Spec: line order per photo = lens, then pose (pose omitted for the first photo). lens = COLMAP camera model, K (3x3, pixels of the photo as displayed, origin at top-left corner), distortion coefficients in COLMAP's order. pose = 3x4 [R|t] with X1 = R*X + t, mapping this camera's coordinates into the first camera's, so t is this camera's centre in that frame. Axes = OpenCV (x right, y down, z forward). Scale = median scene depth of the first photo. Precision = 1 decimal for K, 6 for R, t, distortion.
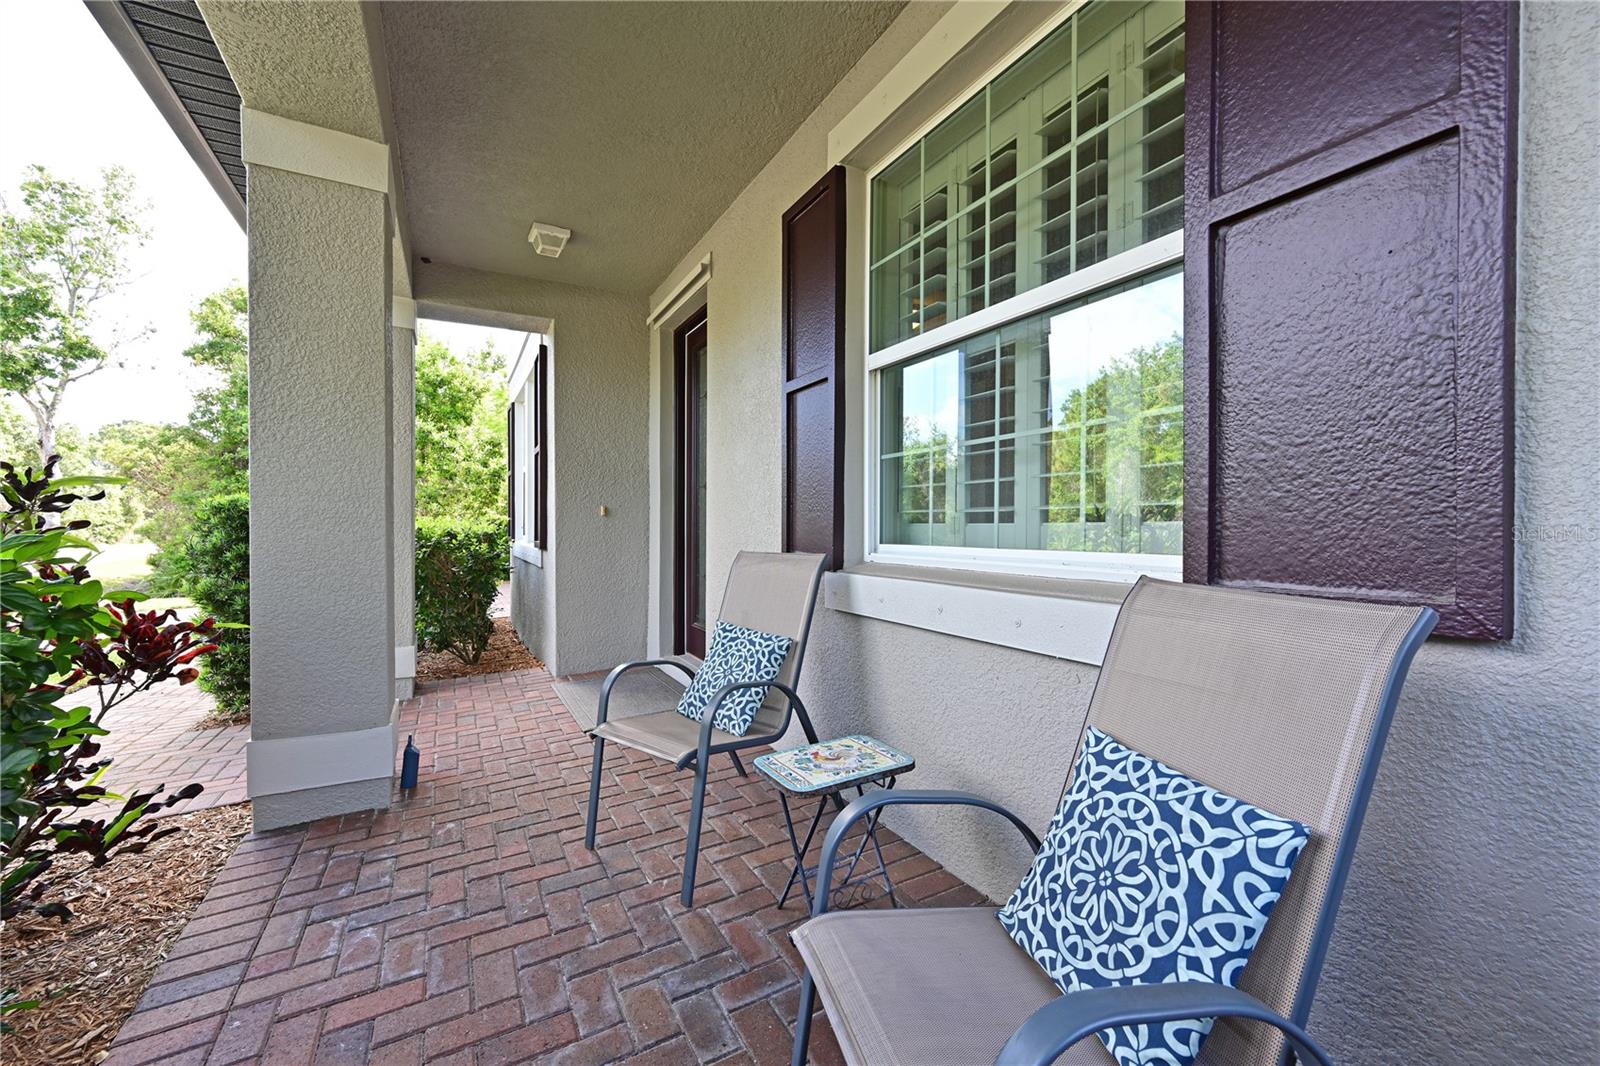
lens RADIAL K [[628.1, 0, 800.0], [0, 628.1, 533.0], [0, 0, 1]] dist [0.000603, 0.000176]
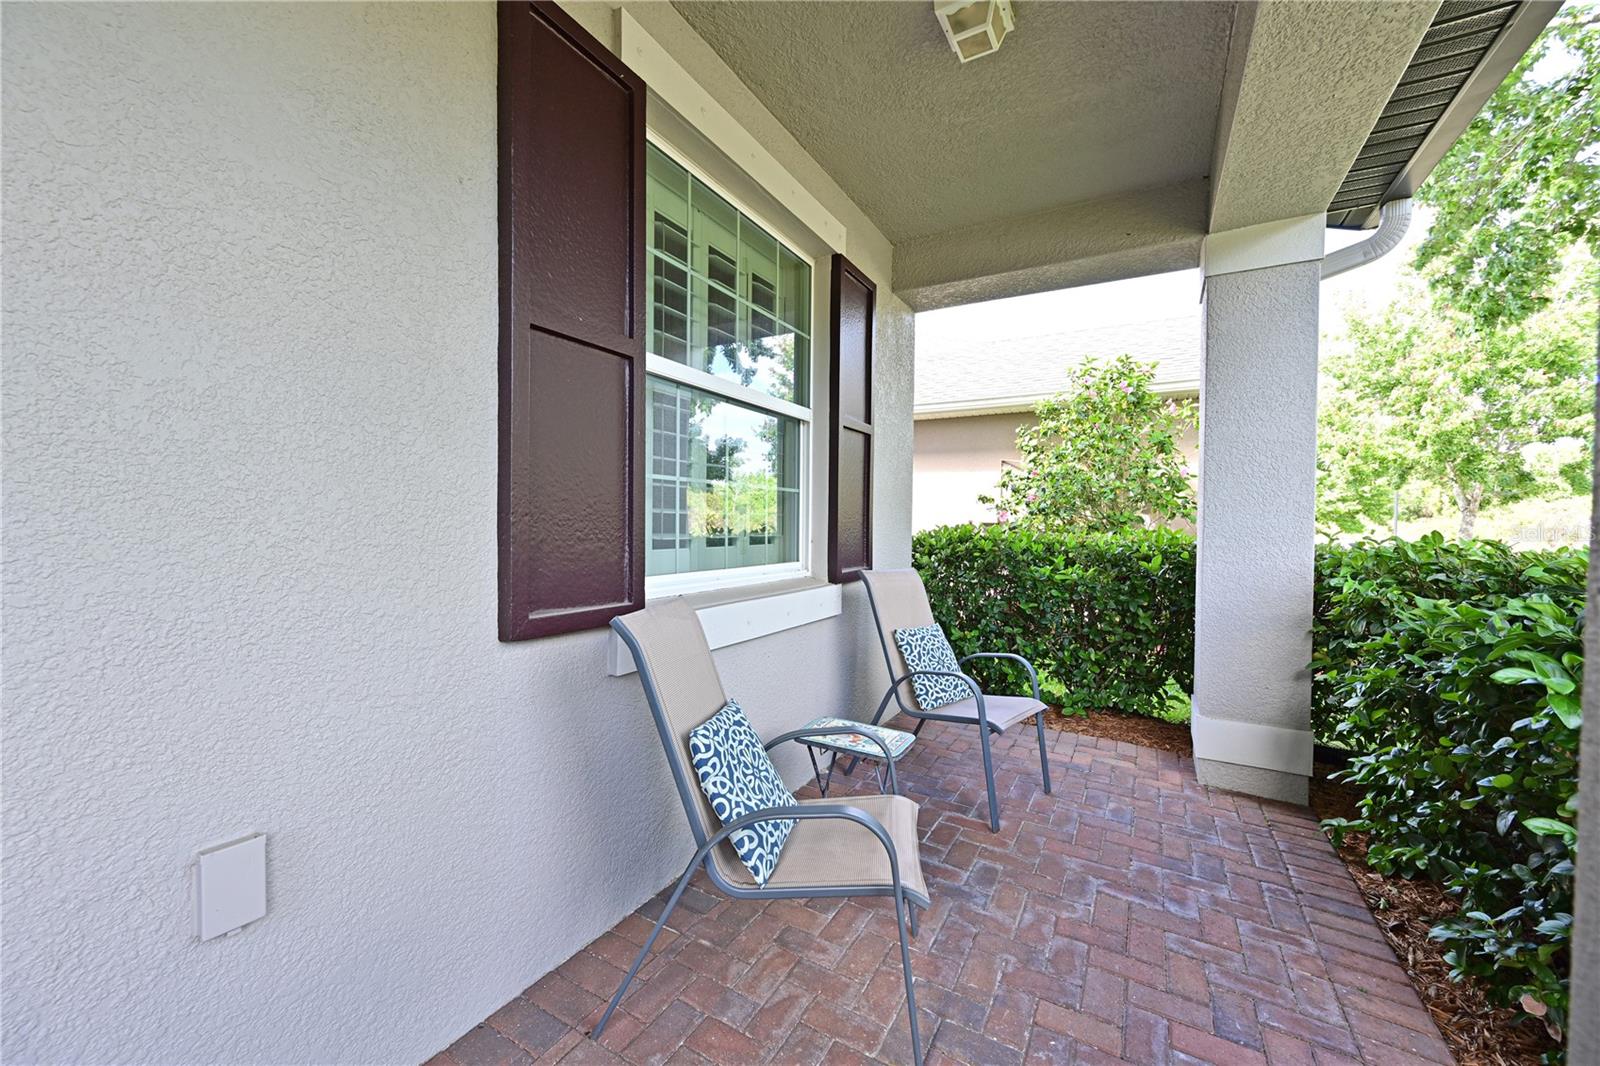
lens RADIAL K [[628.1, 0, 800.0], [0, 628.1, 533.0], [0, 0, 1]] dist [0.000603, 0.000176]
pose [[-0.522920, -0.018628, 0.852178, -0.791862], [-0.002181, 0.999787, 0.020516, -0.069424], [-0.852379, 0.008869, -0.522849, 1.418242]]
